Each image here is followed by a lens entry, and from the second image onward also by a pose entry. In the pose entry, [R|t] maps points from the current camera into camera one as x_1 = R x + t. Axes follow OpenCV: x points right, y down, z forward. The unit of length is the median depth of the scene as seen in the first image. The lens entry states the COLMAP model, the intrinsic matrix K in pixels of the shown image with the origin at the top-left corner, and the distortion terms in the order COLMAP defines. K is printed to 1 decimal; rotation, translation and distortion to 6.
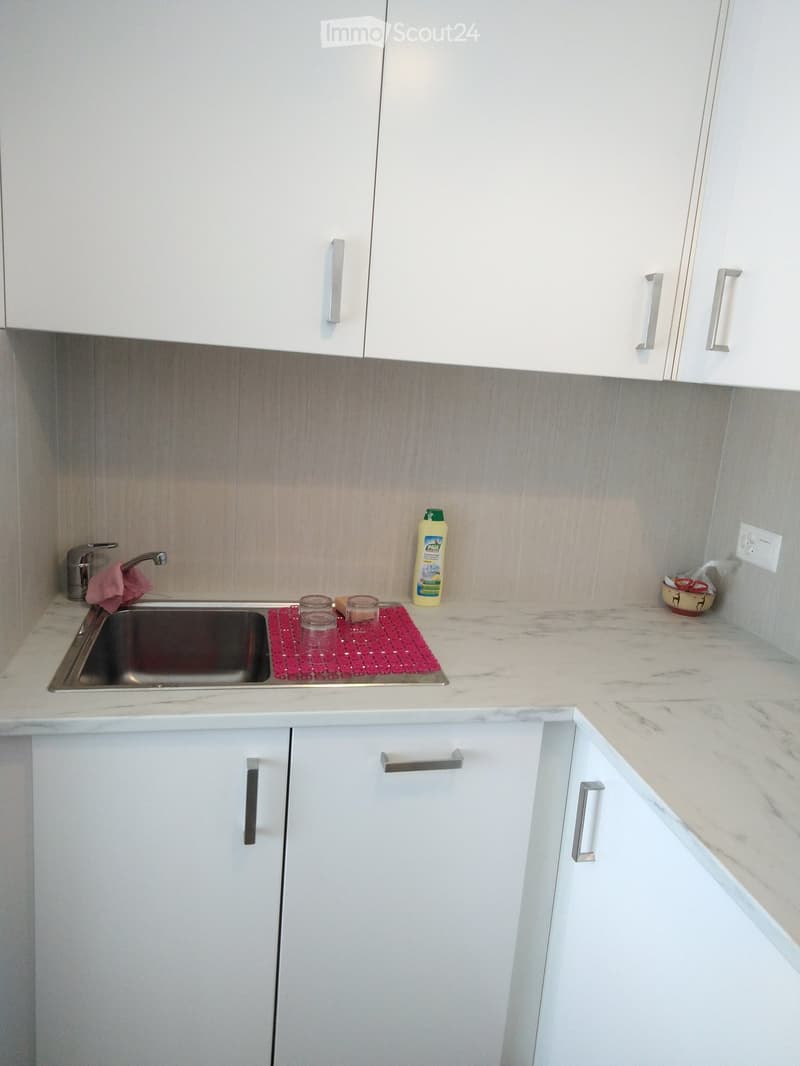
lens RADIAL K [[795.5, 0, 400.1], [0, 795.5, 530.4], [0, 0, 1]] dist [0.045614, -0.031348]
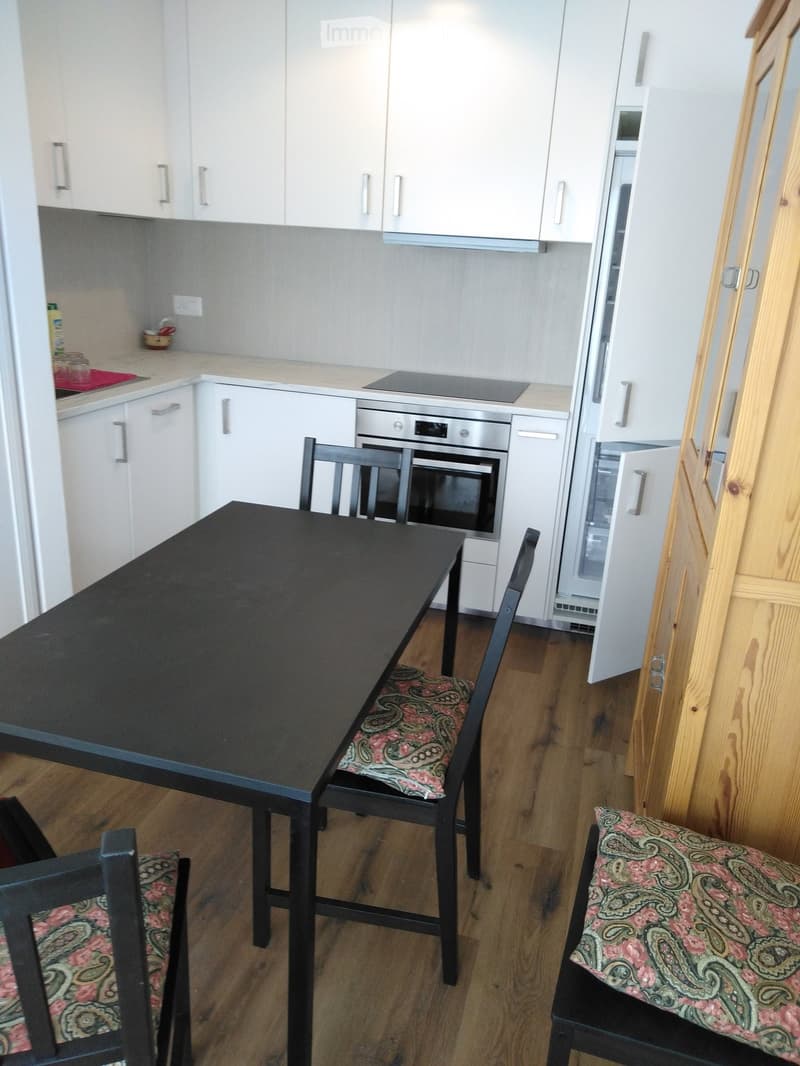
lens RADIAL K [[795.5, 0, 402.6], [0, 795.5, 528.8], [0, 0, 1]] dist [0.045614, -0.031348]
pose [[0.460676, -0.340451, 0.819677, -1.158984], [0.167287, 0.940262, 0.296517, 0.041875], [-0.871661, 0.000523, 0.490110, -0.452080]]
